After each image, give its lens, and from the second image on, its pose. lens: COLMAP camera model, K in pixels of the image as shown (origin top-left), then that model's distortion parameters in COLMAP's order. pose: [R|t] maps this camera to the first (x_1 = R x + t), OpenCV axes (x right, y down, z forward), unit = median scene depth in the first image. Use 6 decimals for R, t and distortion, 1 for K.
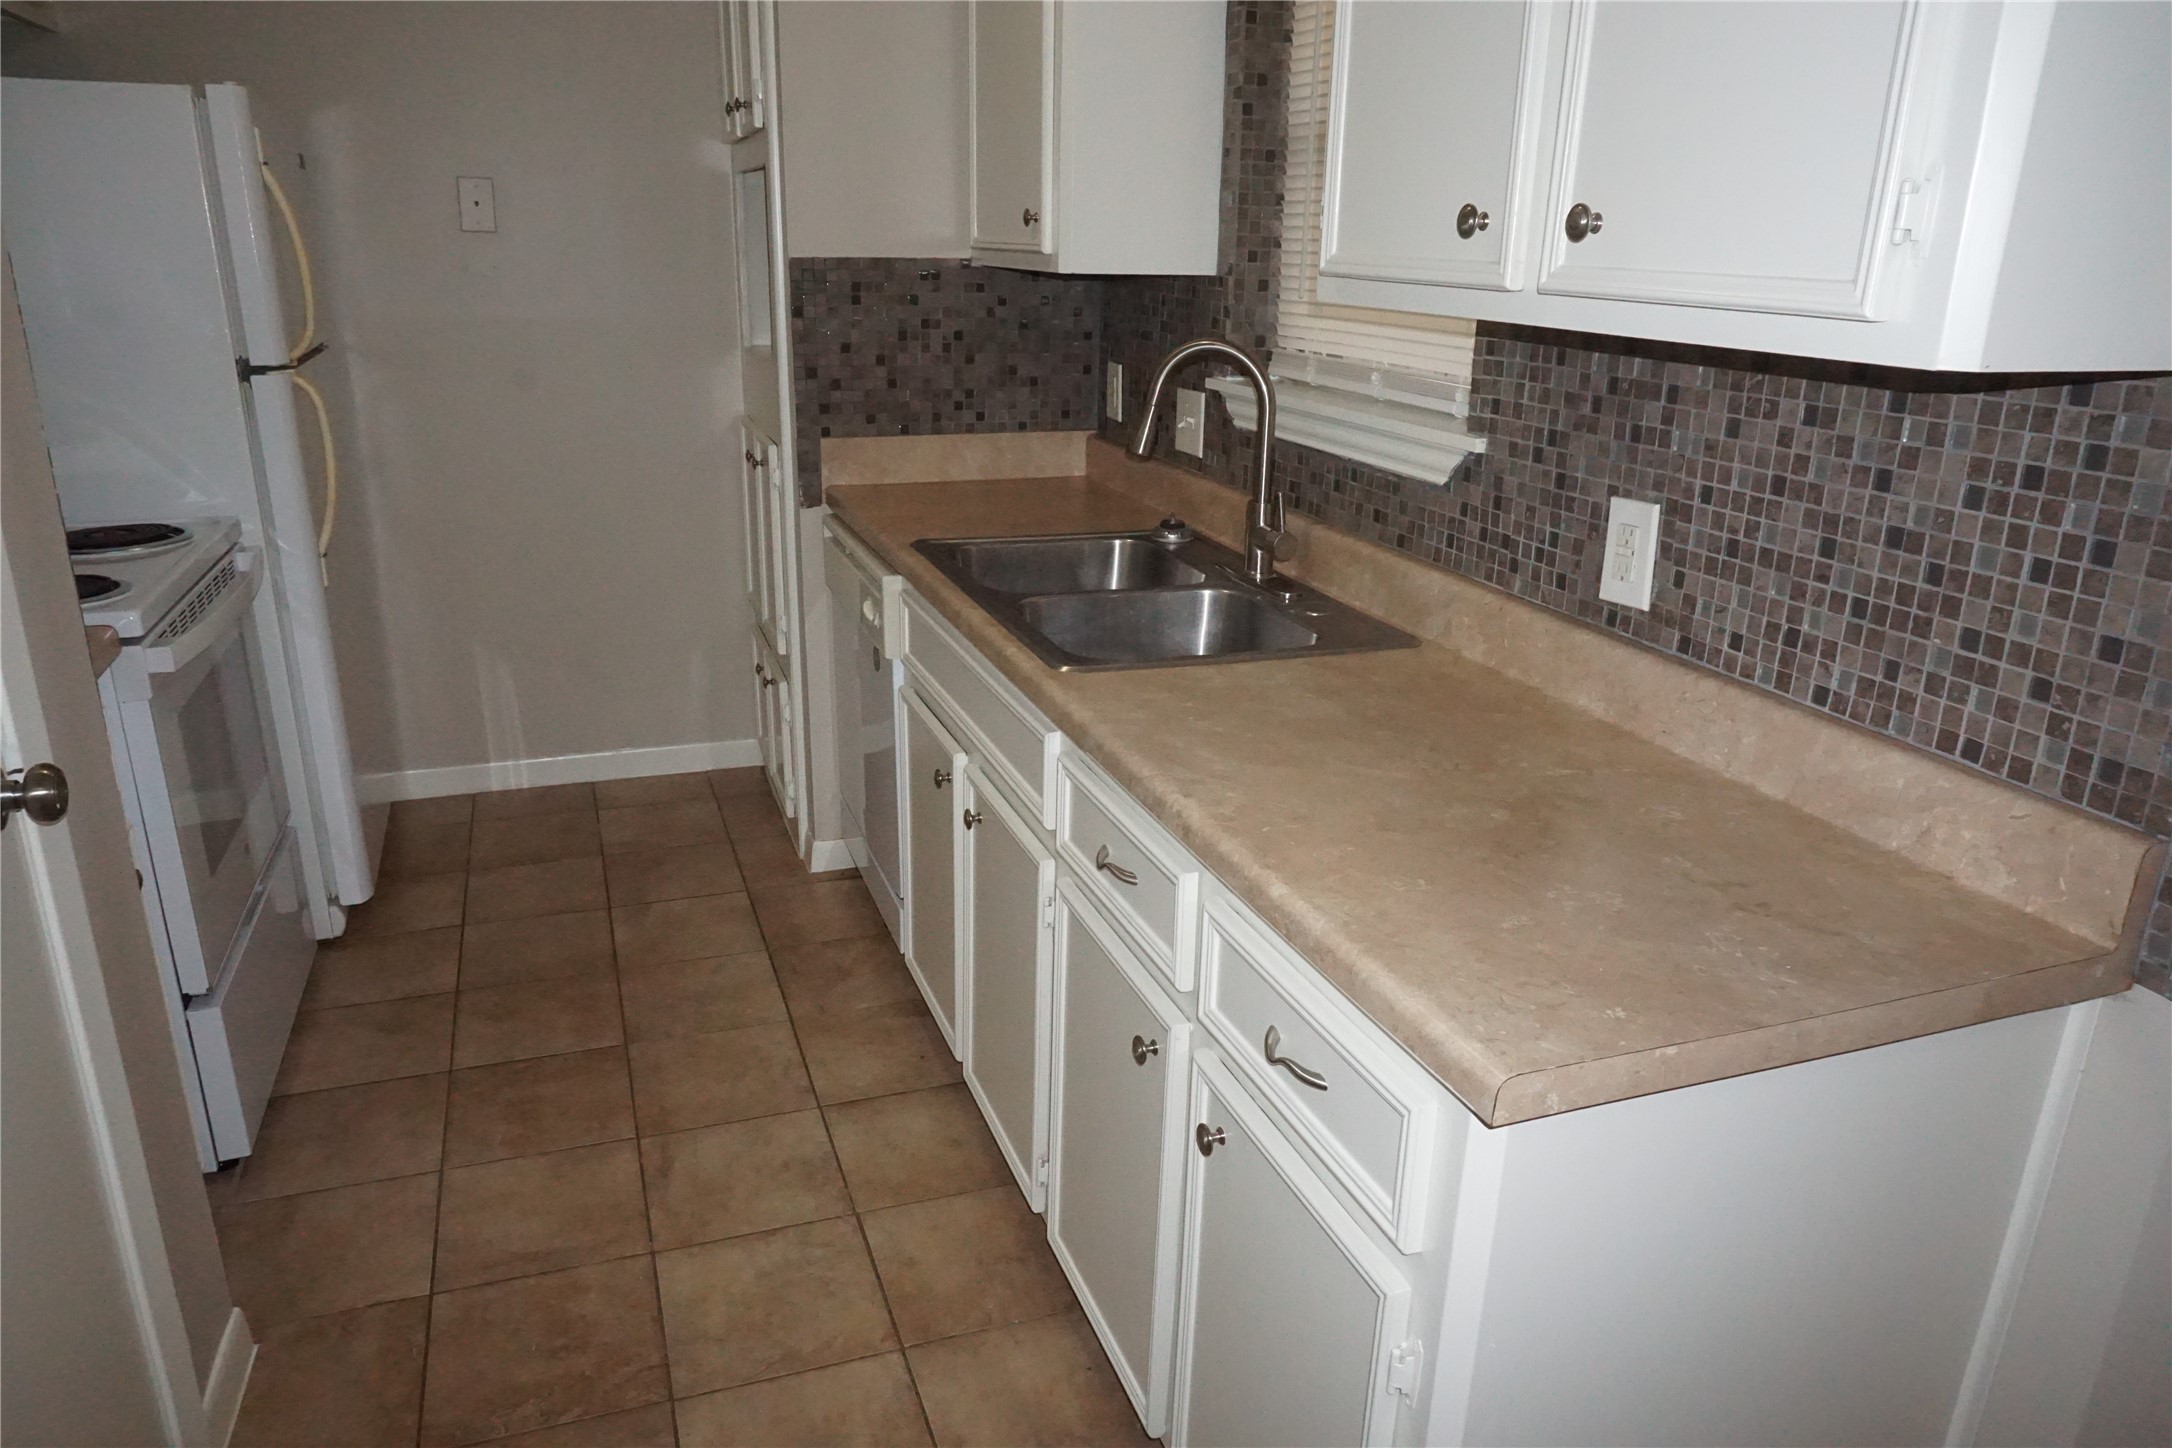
lens RADIAL K [[1451.4, 0, 1077.6], [0, 1451.4, 724.5], [0, 0, 1]] dist [-0.048579, 0.033811]
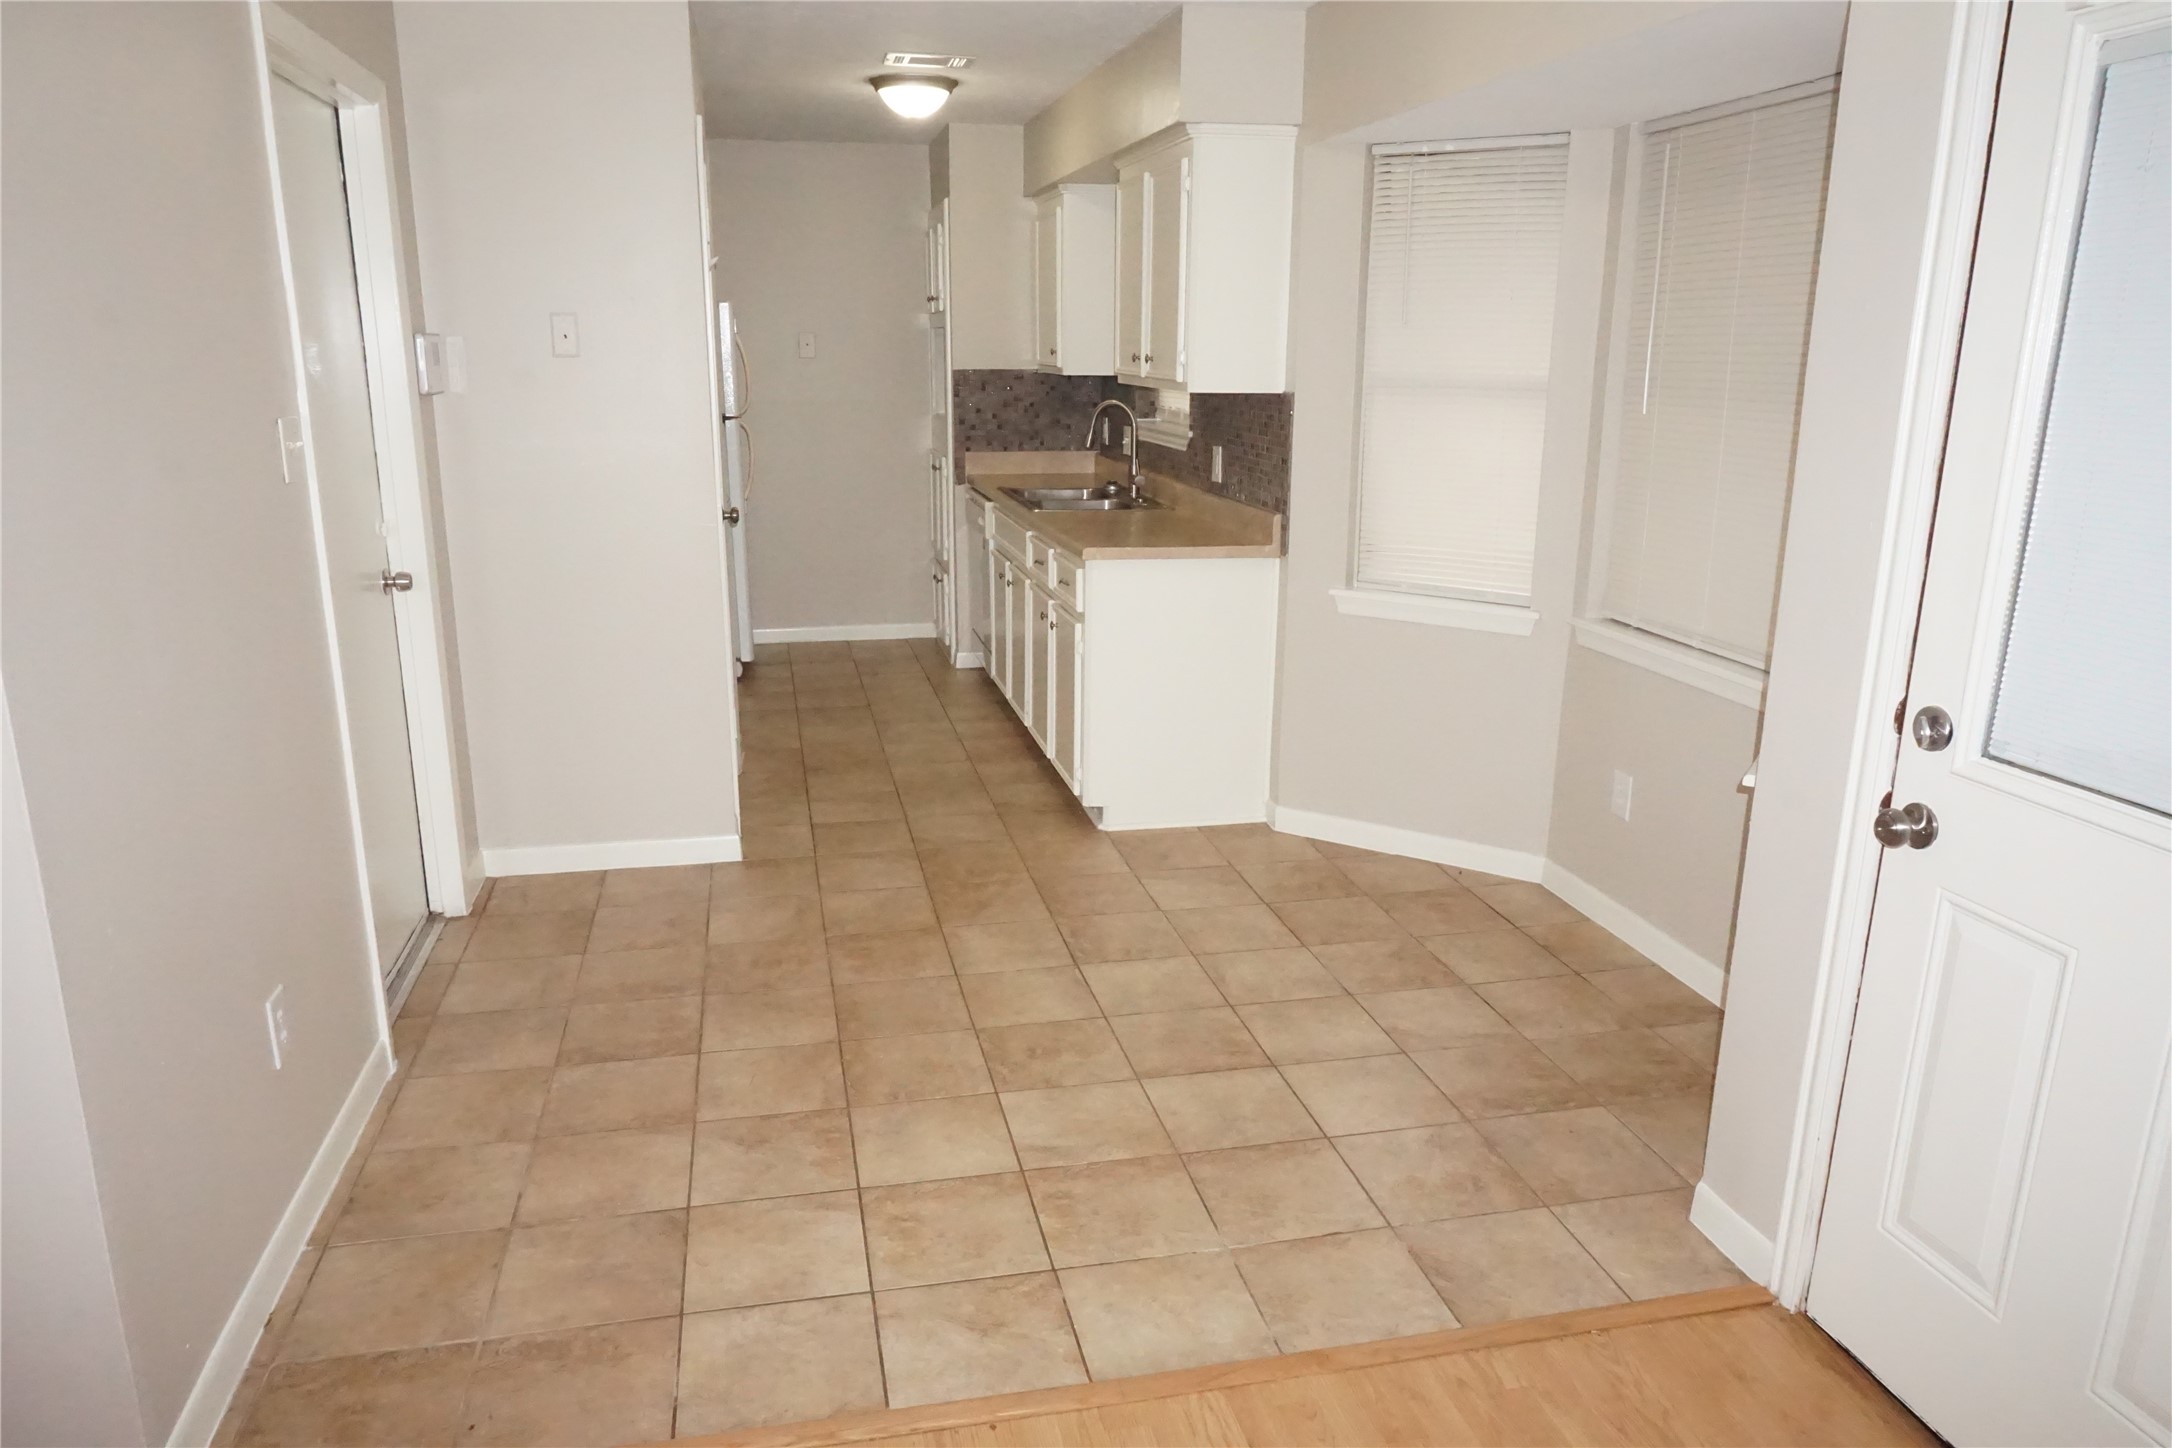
lens RADIAL K [[1451.4, 0, 1077.6], [0, 1451.4, 724.5], [0, 0, 1]] dist [-0.048579, 0.033811]
pose [[0.991348, 0.019684, -0.129776, 0.272400], [-0.028527, 0.997369, -0.066638, 0.341419], [0.128123, 0.069763, 0.989302, -1.069013]]
